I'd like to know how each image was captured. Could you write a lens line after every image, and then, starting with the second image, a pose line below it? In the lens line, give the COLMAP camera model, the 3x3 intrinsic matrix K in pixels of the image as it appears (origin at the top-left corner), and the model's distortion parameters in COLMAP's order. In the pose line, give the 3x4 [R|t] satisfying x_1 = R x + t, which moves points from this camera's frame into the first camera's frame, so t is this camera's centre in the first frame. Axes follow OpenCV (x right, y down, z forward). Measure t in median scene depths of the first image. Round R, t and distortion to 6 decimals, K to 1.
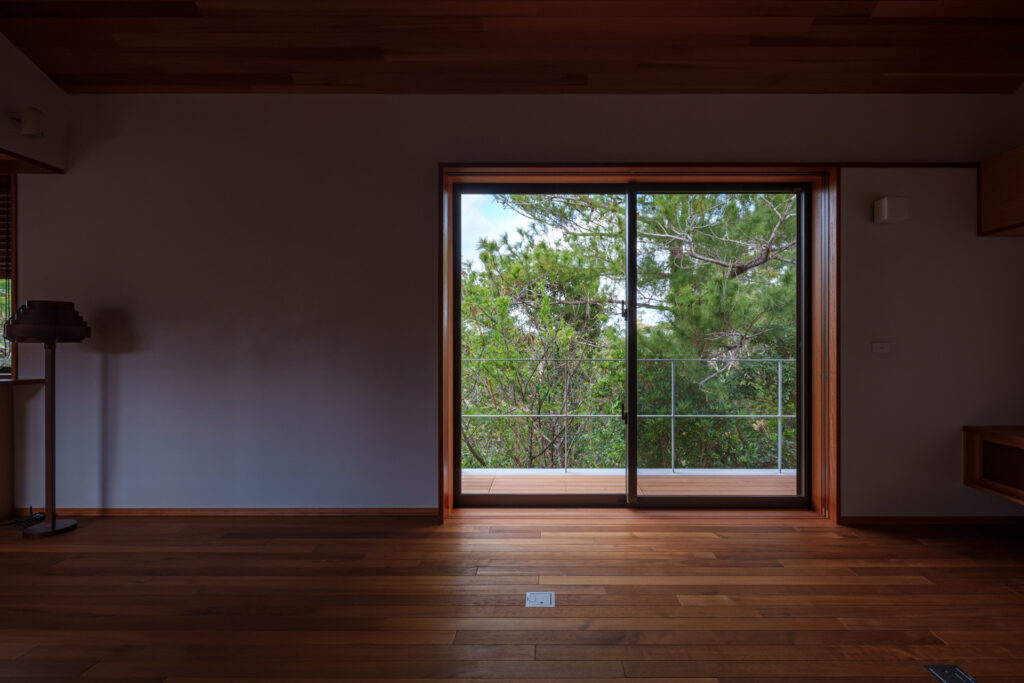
lens RADIAL K [[499.7, 0, 513.9], [0, 499.7, 323.8], [0, 0, 1]] dist [-0.000363, -0.000084]
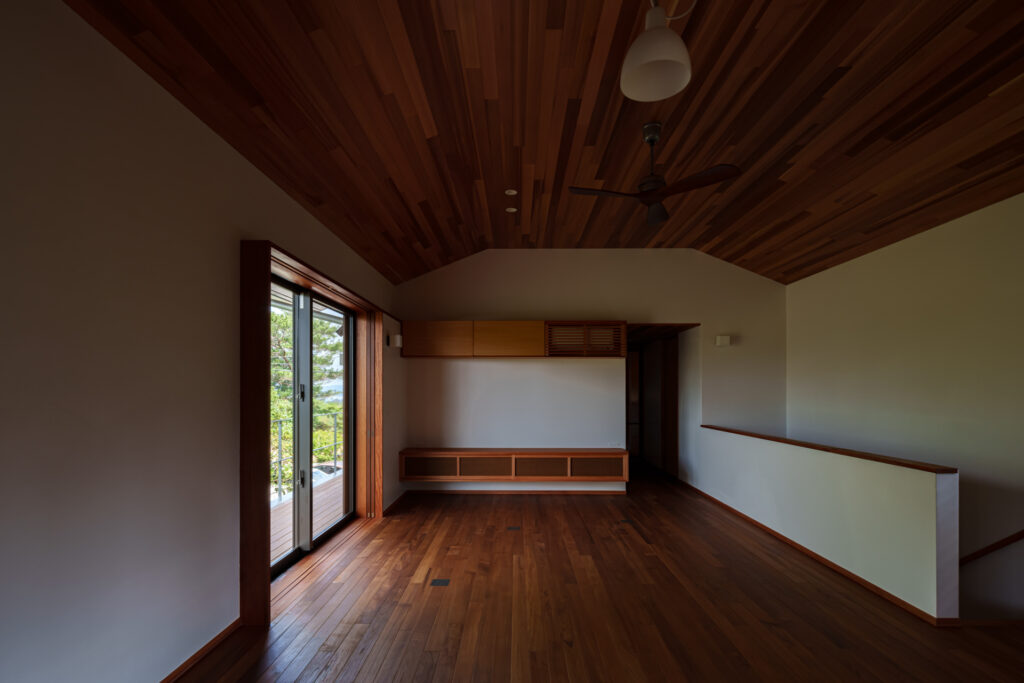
lens RADIAL K [[505.7, 0, 515.8], [0, 505.7, 340.7], [0, 0, 1]] dist [0.000834, 0.000109]
pose [[-0.015856, 0.098442, 0.995016, -1.153555], [-0.028000, 0.994708, -0.098858, -0.050422], [-0.999482, -0.029428, -0.013015, 0.560824]]
